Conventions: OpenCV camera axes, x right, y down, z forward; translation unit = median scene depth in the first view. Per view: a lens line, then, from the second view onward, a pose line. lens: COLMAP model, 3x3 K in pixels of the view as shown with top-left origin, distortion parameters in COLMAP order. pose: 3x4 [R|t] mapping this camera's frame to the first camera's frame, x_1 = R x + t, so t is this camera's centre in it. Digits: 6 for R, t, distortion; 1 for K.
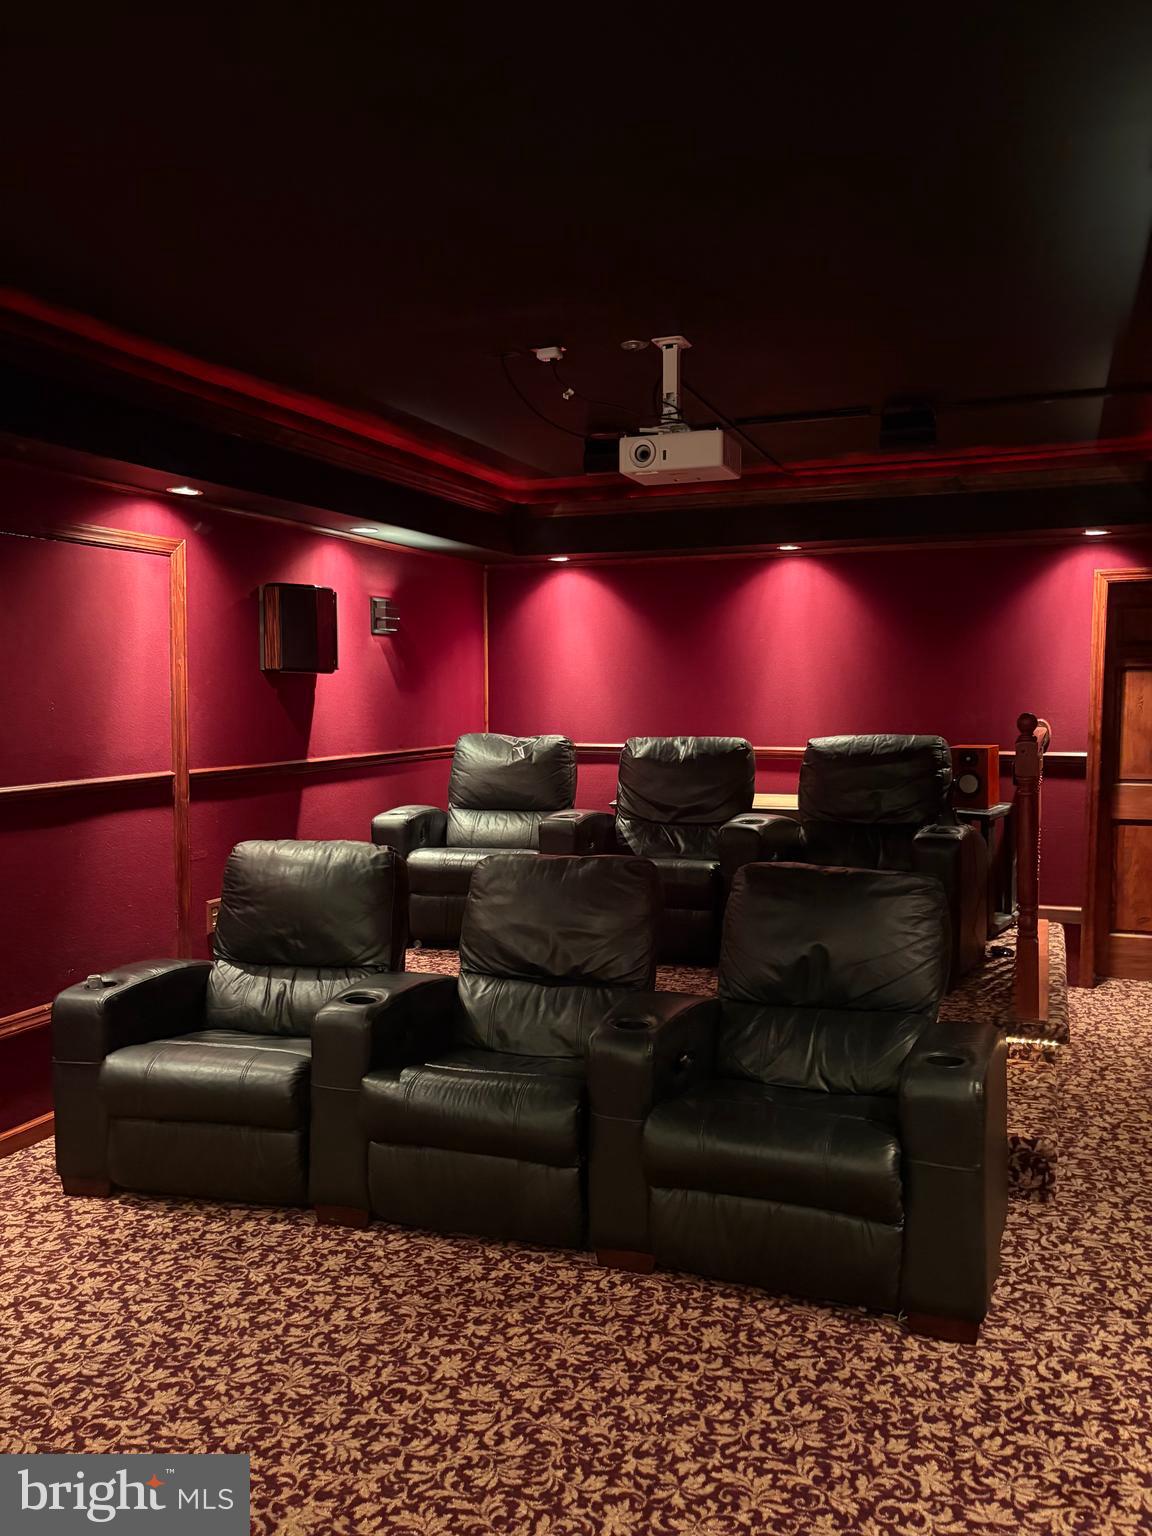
lens RADIAL K [[1175.1, 0, 561.5], [0, 1175.1, 769.8], [0, 0, 1]] dist [0.043705, -0.023456]
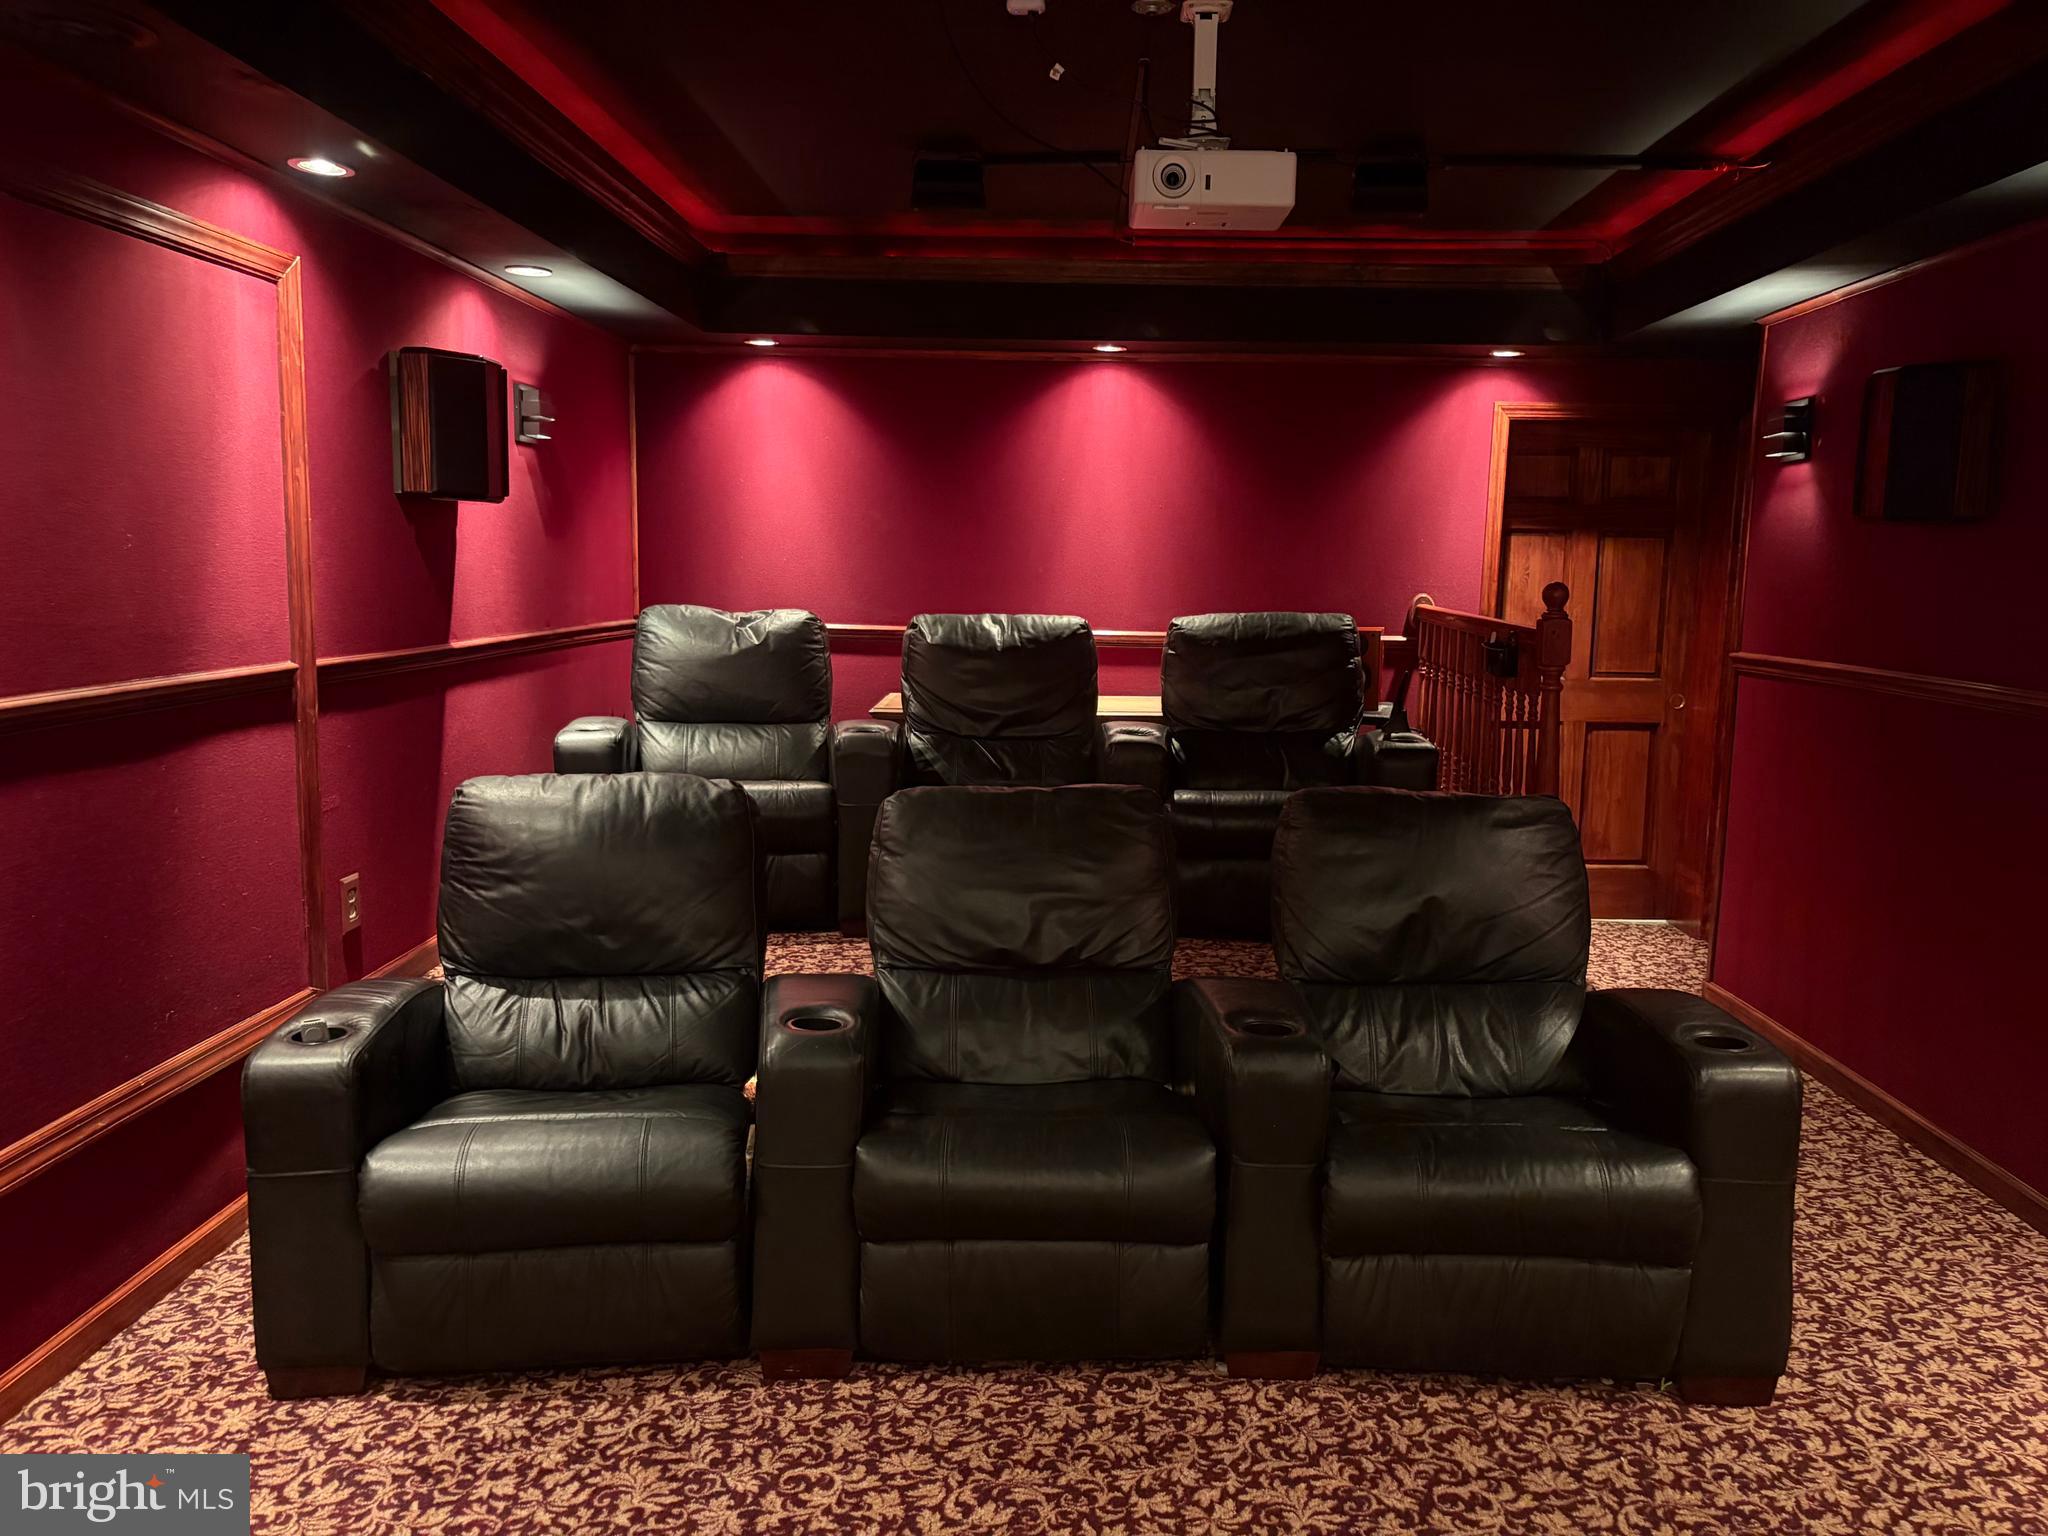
lens RADIAL K [[1596.8, 0, 1024.0], [0, 1596.8, 768.0], [0, 0, 1]] dist [0.063655, -0.059046]
pose [[0.939027, -0.025178, 0.342921, -0.222752], [0.004181, 0.998078, 0.061831, 0.005159], [-0.343819, -0.056627, 0.937327, 0.107615]]
